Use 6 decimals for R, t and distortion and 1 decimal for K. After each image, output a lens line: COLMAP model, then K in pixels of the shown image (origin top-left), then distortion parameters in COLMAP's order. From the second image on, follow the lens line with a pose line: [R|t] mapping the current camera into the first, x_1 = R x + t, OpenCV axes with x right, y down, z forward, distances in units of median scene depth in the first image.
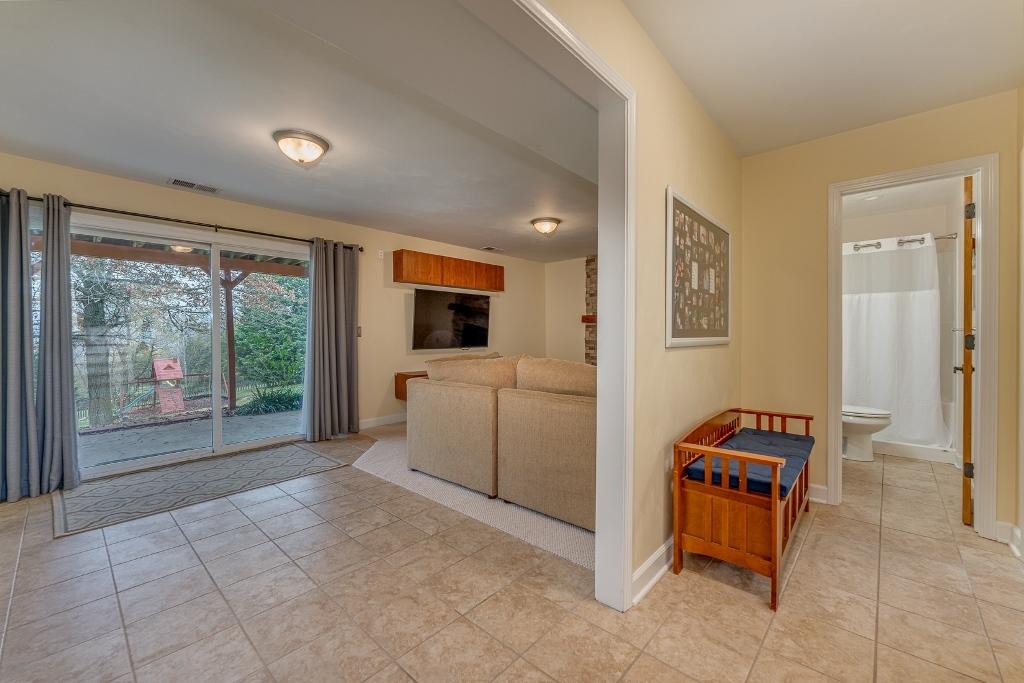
lens RADIAL K [[406.2, 0, 510.6], [0, 406.2, 336.3], [0, 0, 1]] dist [-0.003700, -0.000115]
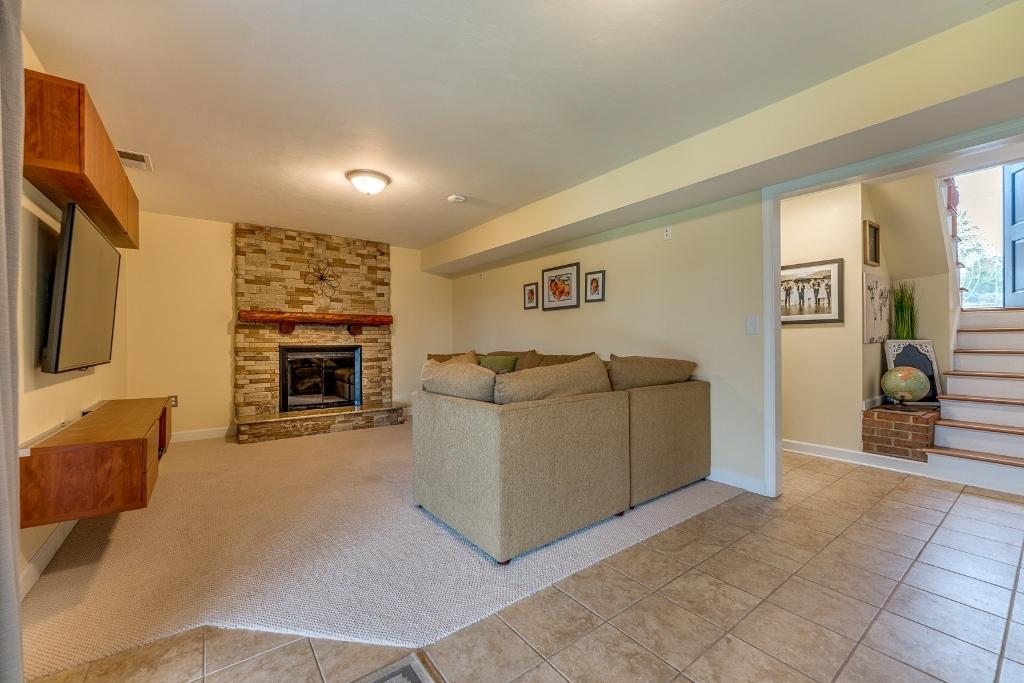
lens RADIAL K [[418.8, 0, 510.9], [0, 418.8, 335.7], [0, 0, 1]] dist [-0.000847, -0.000455]
pose [[0.189629, 0.014666, 0.981746, -1.176833], [0.010923, 0.999795, -0.017045, 0.021130], [-0.981795, 0.013956, 0.189430, 1.239422]]
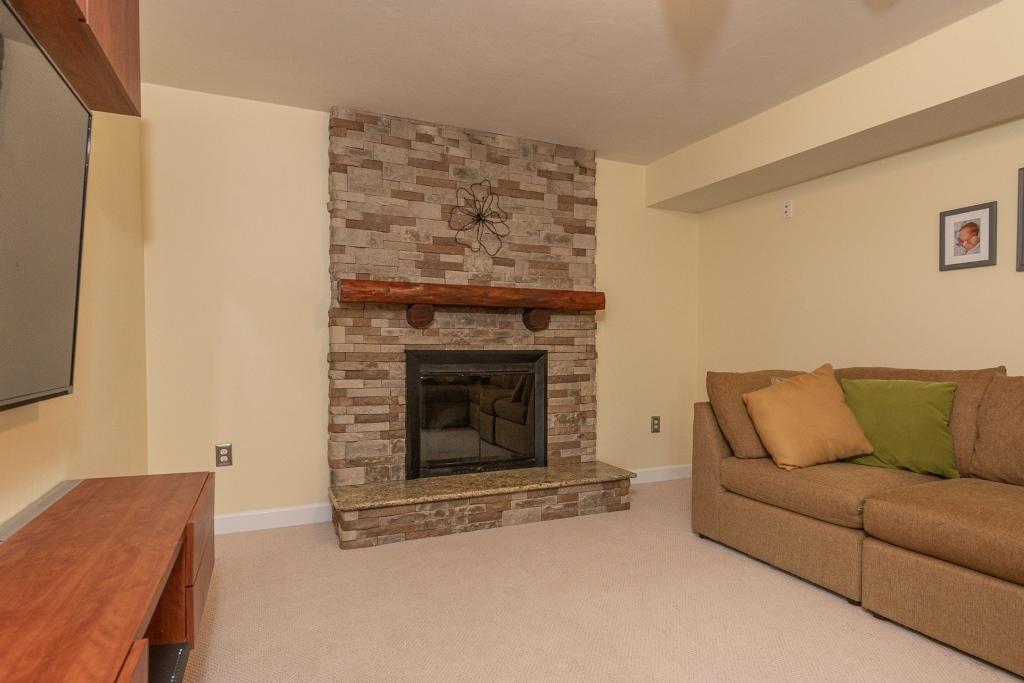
lens RADIAL K [[550.1, 0, 514.4], [0, 550.1, 350.1], [0, 0, 1]] dist [-0.002681, -0.001268]
pose [[0.390989, -0.005610, 0.920378, -0.526005], [0.002578, 0.999984, 0.005000, 0.016513], [-0.920392, 0.000418, 0.390997, 1.969728]]
